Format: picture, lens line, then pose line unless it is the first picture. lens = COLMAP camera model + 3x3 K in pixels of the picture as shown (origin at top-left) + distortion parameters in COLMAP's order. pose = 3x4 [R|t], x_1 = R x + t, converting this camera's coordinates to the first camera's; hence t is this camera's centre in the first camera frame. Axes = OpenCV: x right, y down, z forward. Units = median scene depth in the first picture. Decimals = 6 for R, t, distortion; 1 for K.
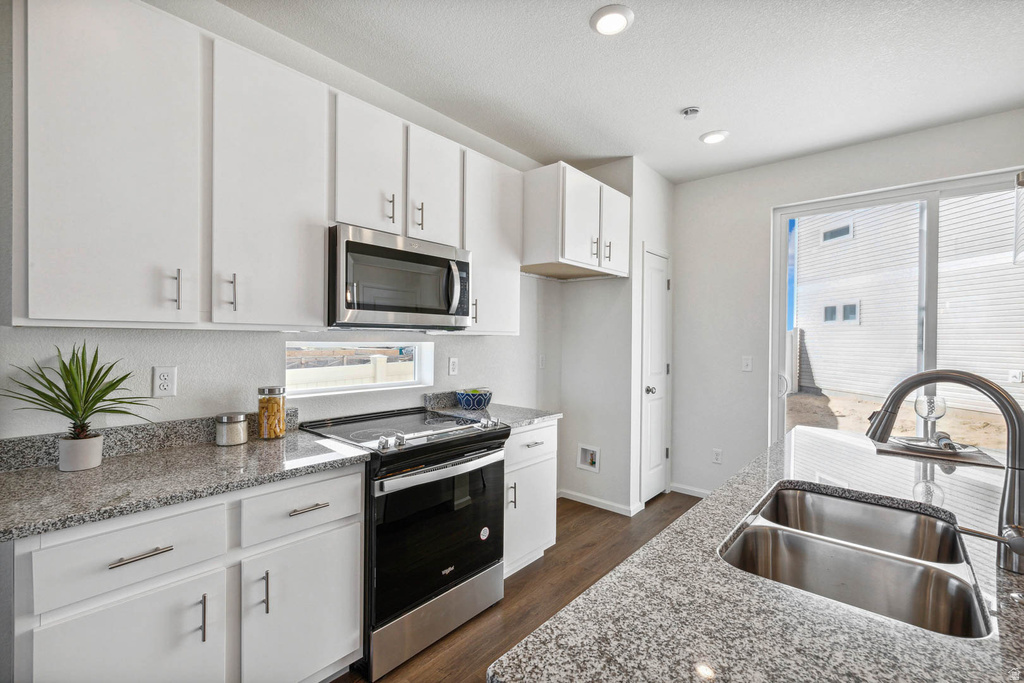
lens RADIAL K [[447.0, 0, 510.1], [0, 447.0, 340.1], [0, 0, 1]] dist [0.001034, 0.000175]
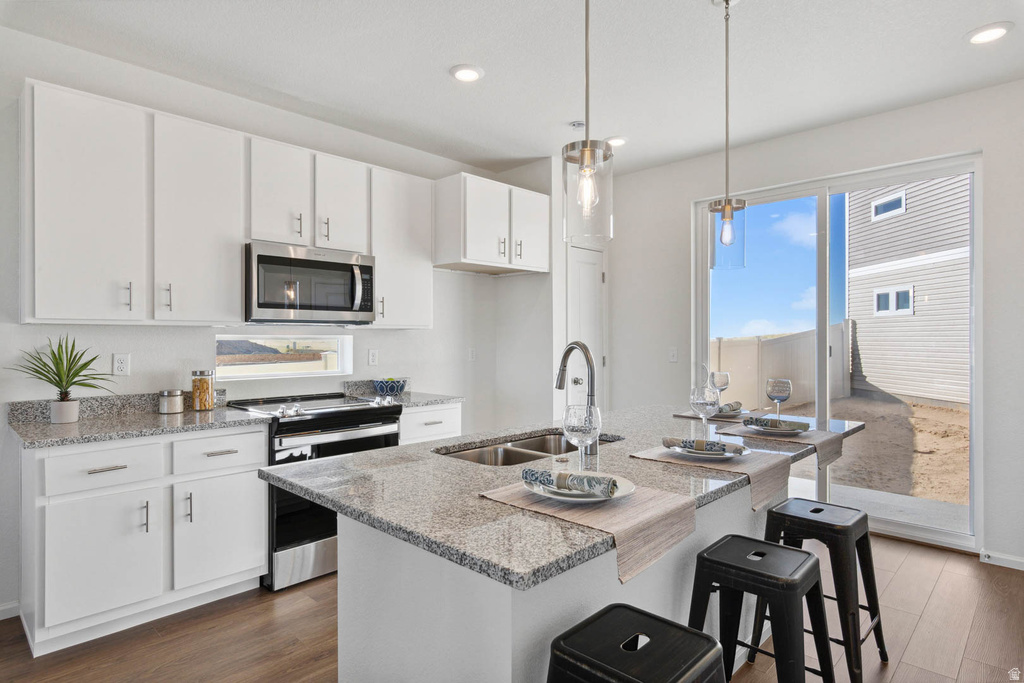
lens RADIAL K [[559.7, 0, 510.8], [0, 559.7, 335.9], [0, 0, 1]] dist [0.001527, 0.001282]
pose [[0.998692, -0.011727, -0.049761, 0.408185], [0.011357, 0.999906, -0.007704, 0.029002], [0.049847, 0.007129, 0.998731, -0.528515]]
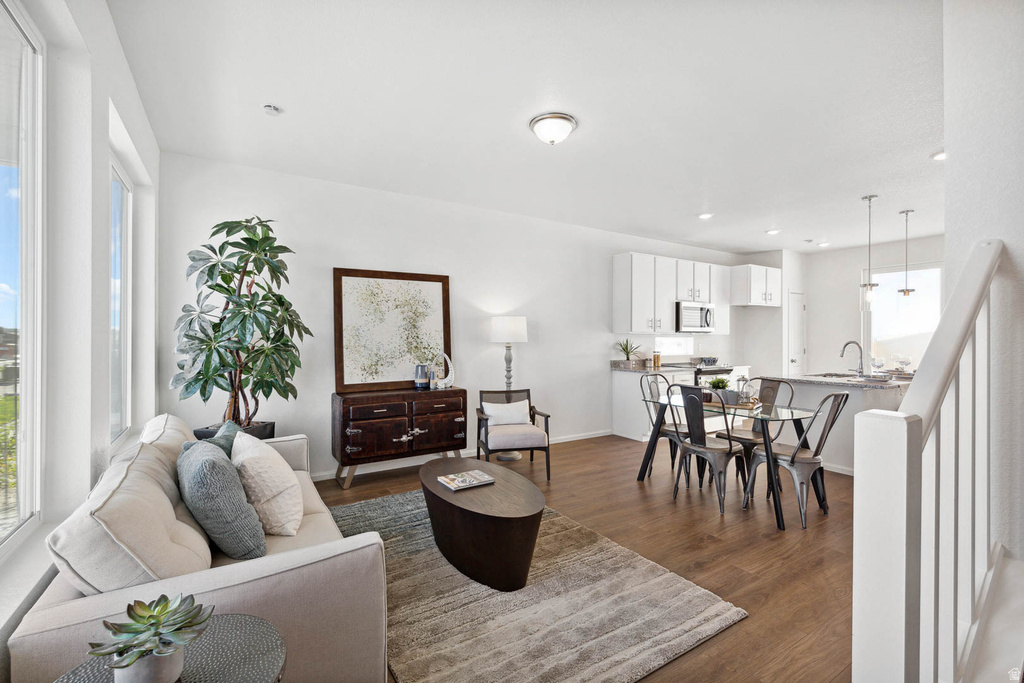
lens RADIAL K [[443.1, 0, 511.3], [0, 443.1, 338.4], [0, 0, 1]] dist [0.001154, -0.000290]
pose [[0.957723, -0.005896, -0.287633, -0.602252], [0.004780, 0.999978, -0.004581, 0.021649], [0.287653, 0.003012, 0.957730, -2.342265]]
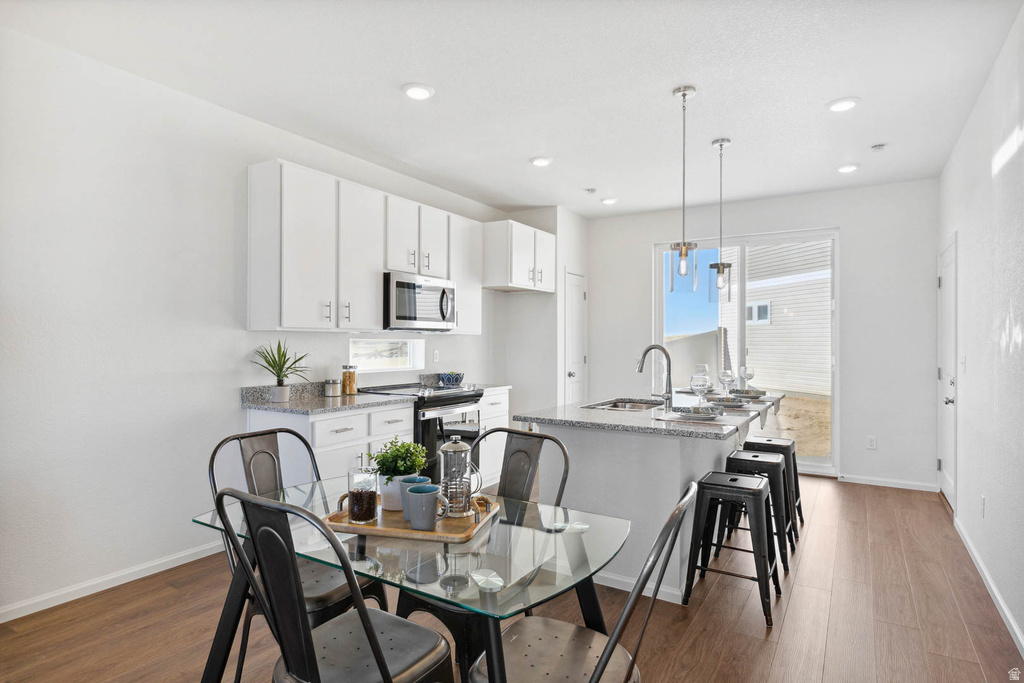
lens RADIAL K [[559.7, 0, 510.8], [0, 559.7, 335.9], [0, 0, 1]] dist [0.001527, 0.001282]
pose [[0.986475, -0.004841, 0.163838, -0.266008], [0.006735, 0.999917, -0.011007, 0.021163], [-0.163771, 0.011961, 0.986426, -1.185466]]
